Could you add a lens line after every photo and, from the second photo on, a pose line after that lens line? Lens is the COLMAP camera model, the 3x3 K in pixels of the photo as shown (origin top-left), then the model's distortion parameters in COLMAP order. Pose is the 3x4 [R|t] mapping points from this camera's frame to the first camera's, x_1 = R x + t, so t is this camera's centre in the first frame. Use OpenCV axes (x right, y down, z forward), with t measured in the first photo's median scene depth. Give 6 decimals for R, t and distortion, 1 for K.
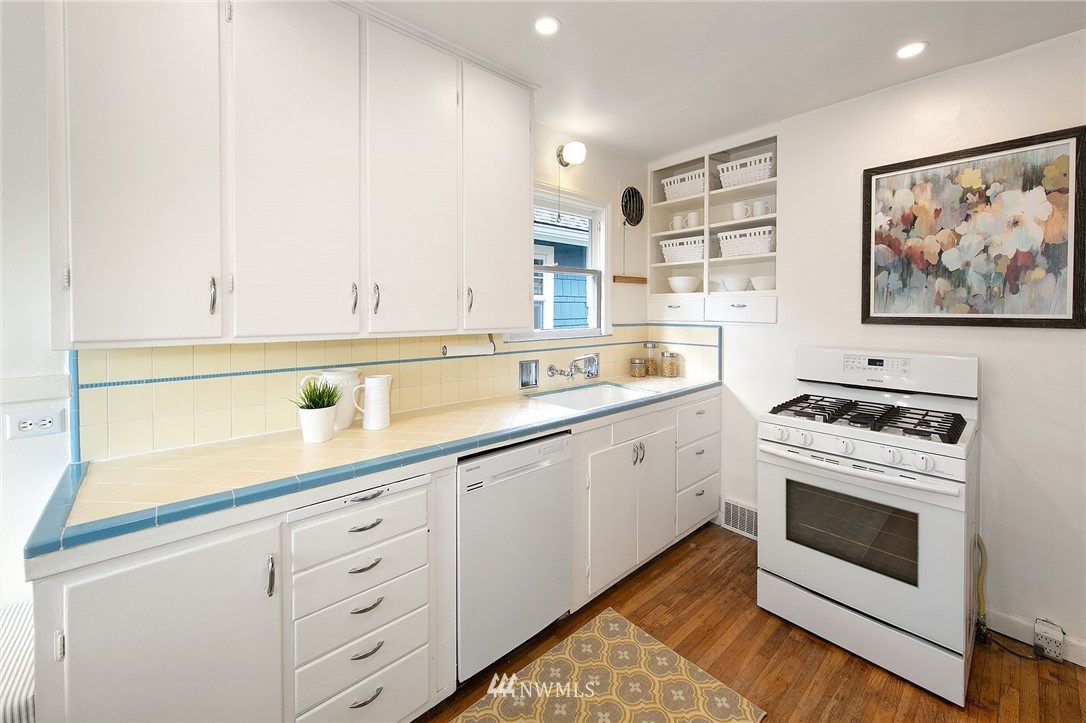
lens RADIAL K [[428.1, 0, 545.9], [0, 428.1, 312.3], [0, 0, 1]] dist [-0.000354, -0.000037]
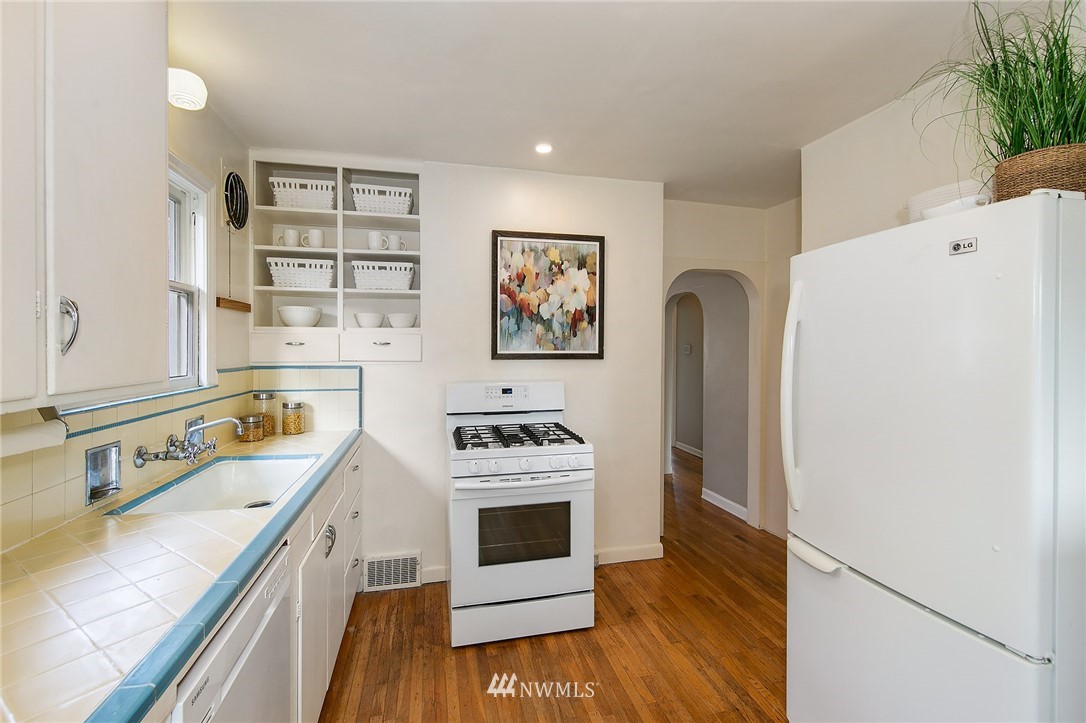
lens RADIAL K [[440.7, 0, 548.8], [0, 440.7, 348.7], [0, 0, 1]] dist [0.000485, -0.000132]
pose [[0.484265, -0.003010, 0.874916, -0.263722], [0.005095, 0.999987, 0.000621, -0.003537], [-0.874907, 0.004157, 0.484274, 0.285567]]
